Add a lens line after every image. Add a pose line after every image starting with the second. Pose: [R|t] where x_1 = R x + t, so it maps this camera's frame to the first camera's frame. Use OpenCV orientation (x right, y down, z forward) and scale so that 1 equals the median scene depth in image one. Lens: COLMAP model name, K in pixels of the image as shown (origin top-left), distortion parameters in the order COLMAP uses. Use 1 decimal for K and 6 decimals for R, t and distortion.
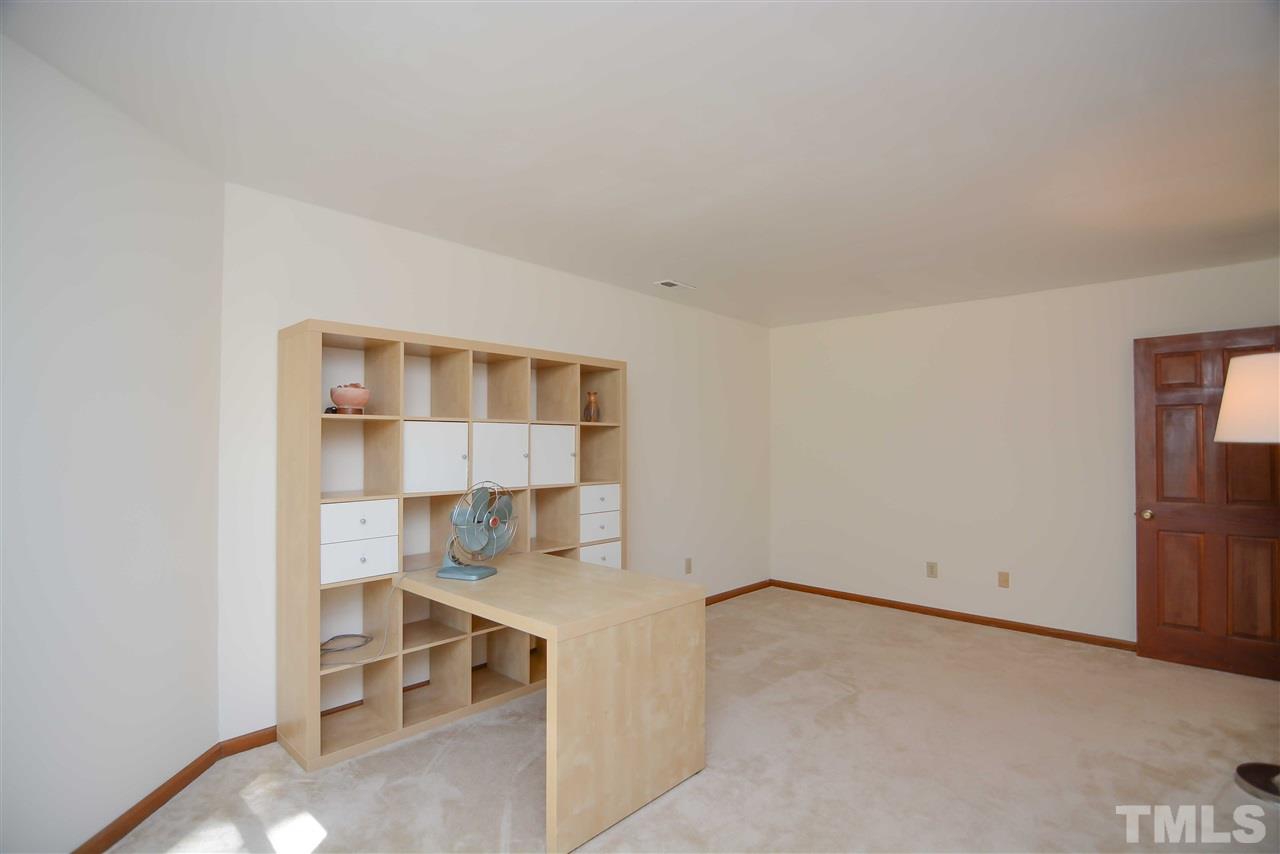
lens RADIAL K [[614.7, 0, 640.0], [0, 614.7, 433.6], [0, 0, 1]] dist [-0.003599, -0.012685]
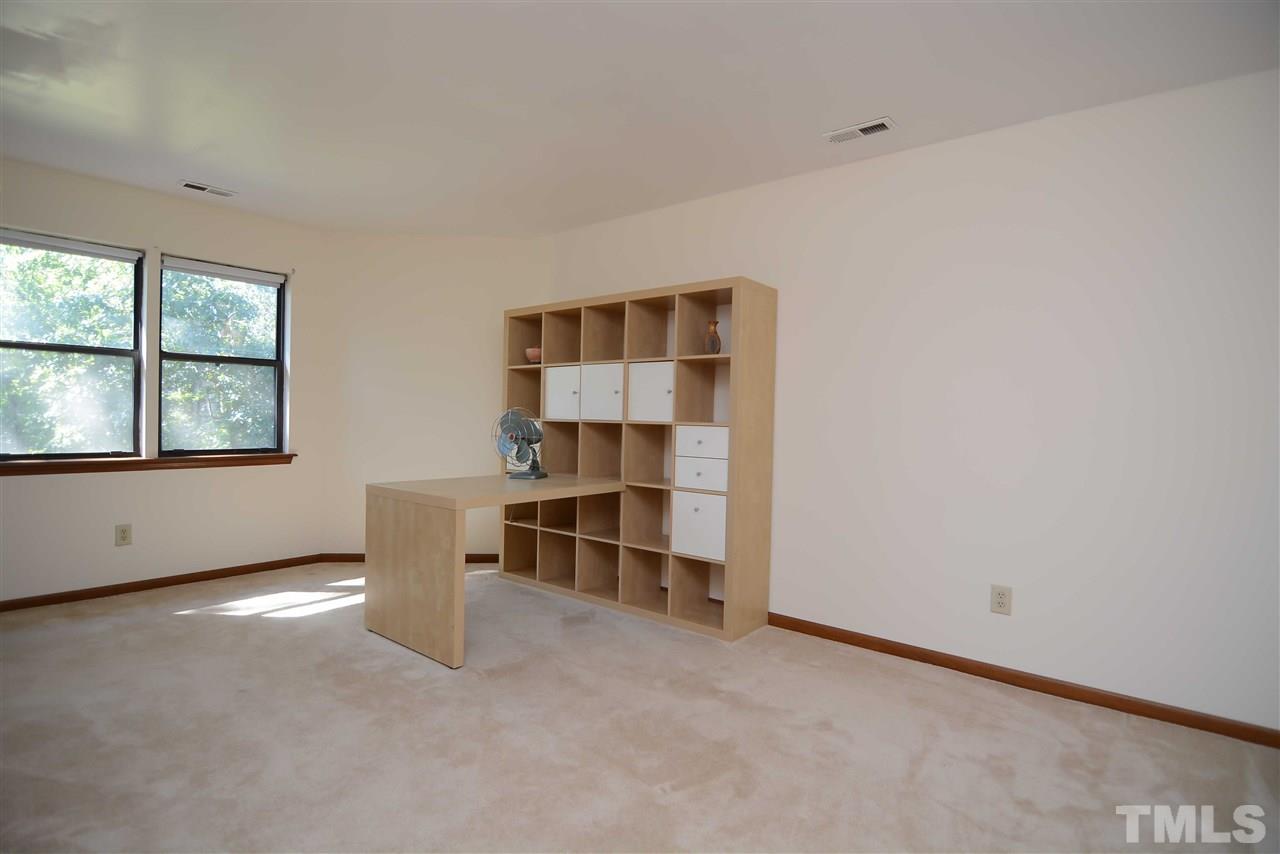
lens RADIAL K [[614.7, 0, 640.0], [0, 614.7, 433.6], [0, 0, 1]] dist [-0.003599, -0.012685]
pose [[0.058055, 0.019270, -0.998127, 0.835252], [-0.010956, 0.999766, 0.018665, 0.081451], [0.998253, 0.009852, 0.058253, 0.893569]]
